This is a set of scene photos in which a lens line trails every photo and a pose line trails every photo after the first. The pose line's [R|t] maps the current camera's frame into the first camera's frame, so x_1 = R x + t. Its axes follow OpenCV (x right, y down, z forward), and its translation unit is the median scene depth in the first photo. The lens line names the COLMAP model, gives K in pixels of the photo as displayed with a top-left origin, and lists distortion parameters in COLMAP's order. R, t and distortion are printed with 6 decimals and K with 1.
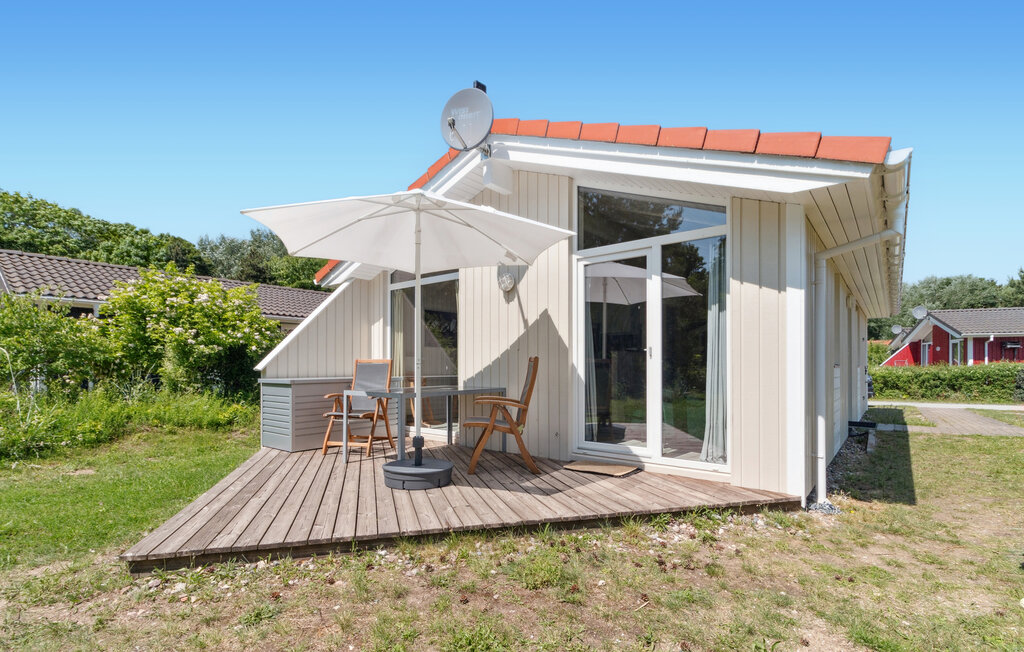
lens RADIAL K [[488.8, 0, 511.5], [0, 488.8, 367.3], [0, 0, 1]] dist [0.000958, 0.000062]
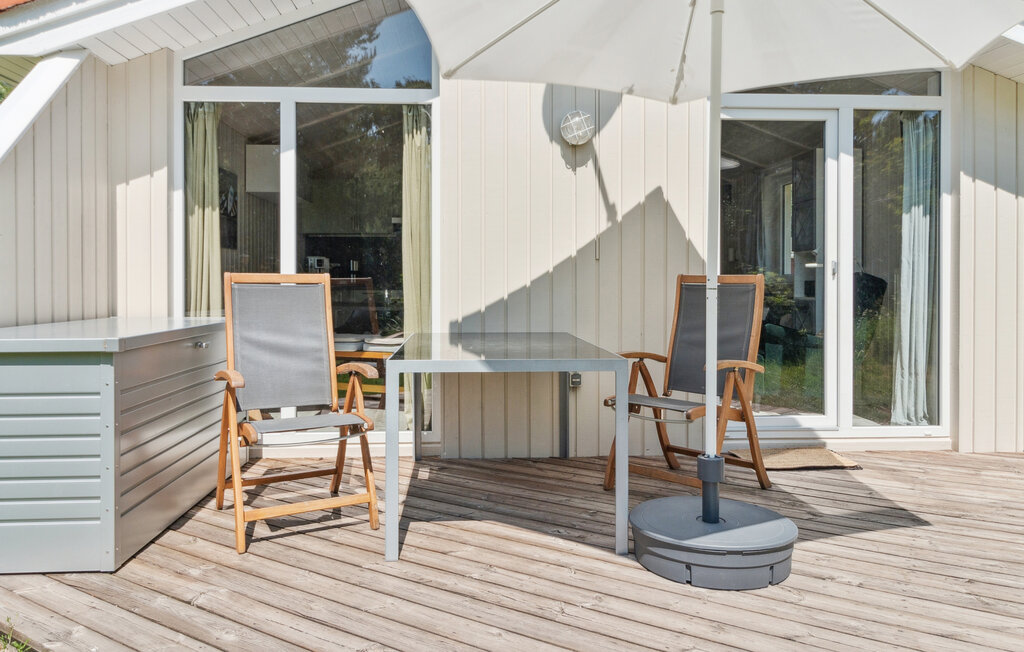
lens RADIAL K [[688.2, 0, 512.0], [0, 688.2, 326.0], [0, 0, 1]] dist [-0.004208, -0.001748]
pose [[0.746972, -0.036160, 0.663872, -0.553416], [-0.003418, 0.998298, 0.058222, -0.008255], [-0.664847, -0.045759, 0.745577, 0.502310]]
